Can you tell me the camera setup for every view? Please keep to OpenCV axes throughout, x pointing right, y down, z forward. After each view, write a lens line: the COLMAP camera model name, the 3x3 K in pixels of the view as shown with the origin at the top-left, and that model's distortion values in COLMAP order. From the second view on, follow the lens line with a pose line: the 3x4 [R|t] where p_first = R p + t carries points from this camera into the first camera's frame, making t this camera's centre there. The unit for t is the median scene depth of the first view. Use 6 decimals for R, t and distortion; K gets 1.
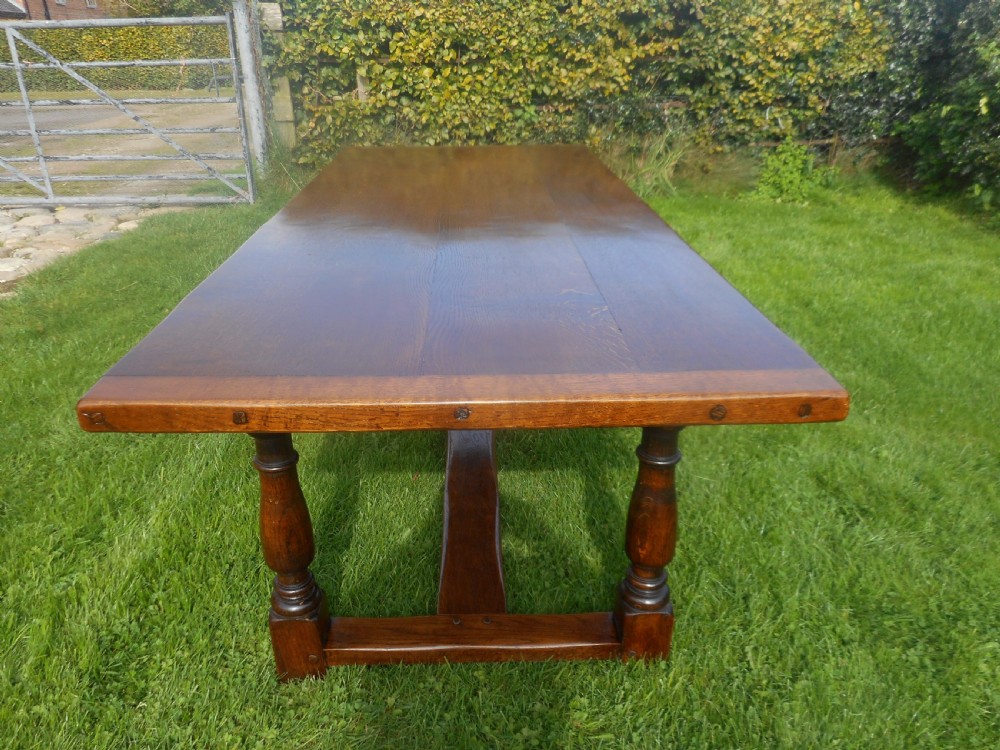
lens RADIAL K [[753.8, 0, 497.0], [0, 753.8, 376.2], [0, 0, 1]] dist [0.008787, 0.001759]
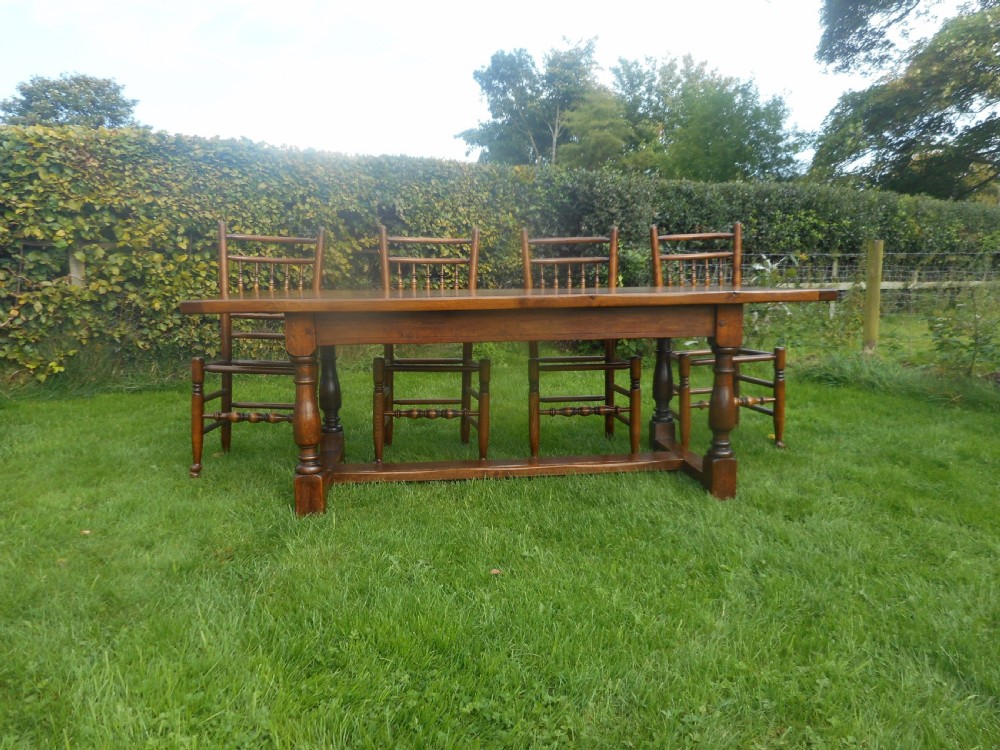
lens RADIAL K [[753.8, 0, 493.6], [0, 753.8, 381.7], [0, 0, 1]] dist [0.008787, 0.001759]
pose [[0.834487, -0.076563, 0.545682, -0.269344], [0.226006, 0.950727, -0.212227, 0.047590], [-0.502545, 0.300428, 0.810673, 0.052819]]
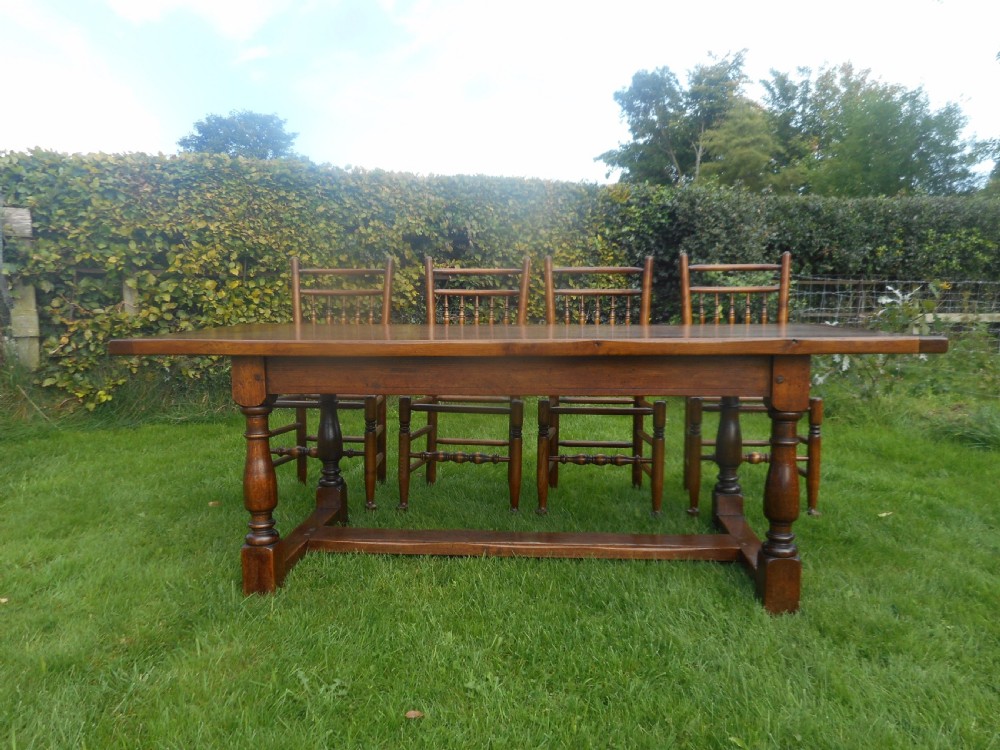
lens RADIAL K [[753.8, 0, 494.4], [0, 753.8, 384.6], [0, 0, 1]] dist [0.008787, 0.001759]
pose [[0.923298, -0.037724, 0.382228, -0.127541], [0.151189, 0.950519, -0.271396, 0.018676], [-0.353077, 0.308368, 0.883315, 0.094132]]
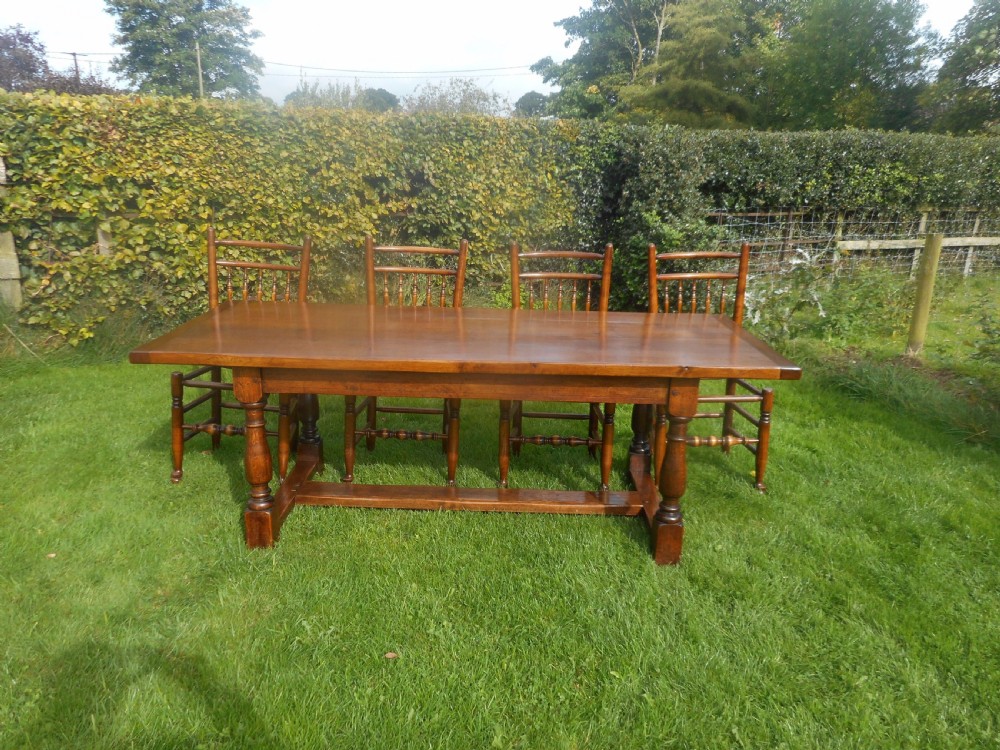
lens RADIAL K [[753.8, 0, 495.1], [0, 753.8, 379.2], [0, 0, 1]] dist [0.008787, 0.001759]
pose [[0.897572, -0.090240, 0.431534, -0.165278], [0.147582, 0.983856, -0.101226, -0.048133], [-0.415433, 0.154544, 0.896399, -0.020736]]
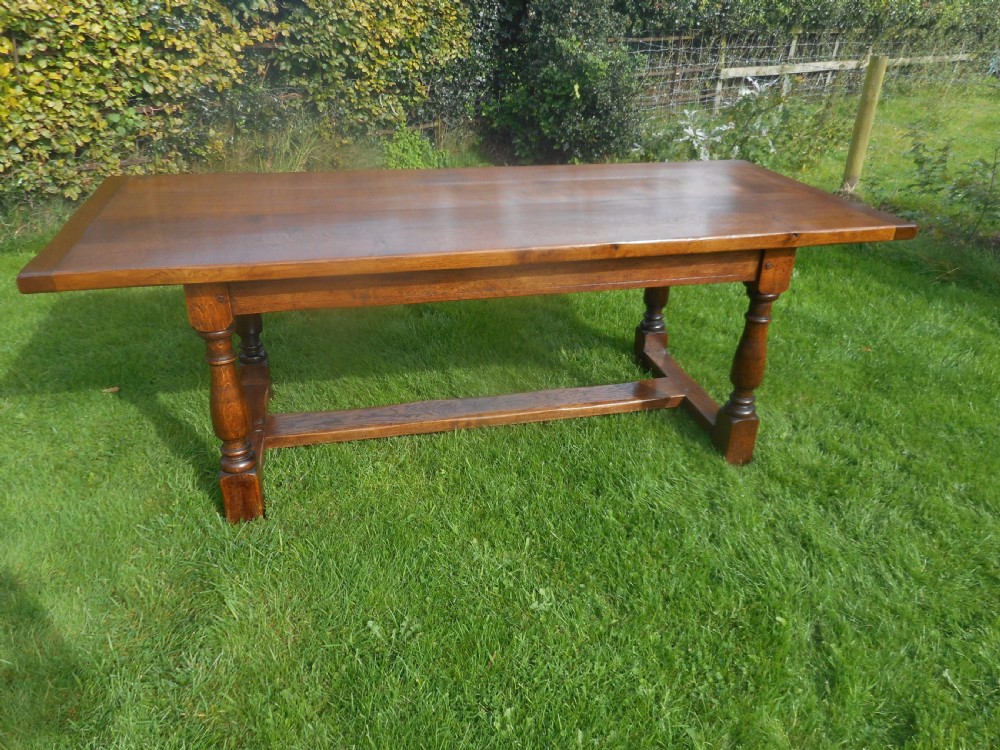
lens RADIAL K [[753.8, 0, 492.6], [0, 753.8, 376.8], [0, 0, 1]] dist [0.008787, 0.001759]
pose [[0.758834, -0.271745, 0.591884, -0.215313], [0.238577, 0.961607, 0.135620, -0.109368], [-0.606014, 0.038297, 0.794532, 0.160945]]
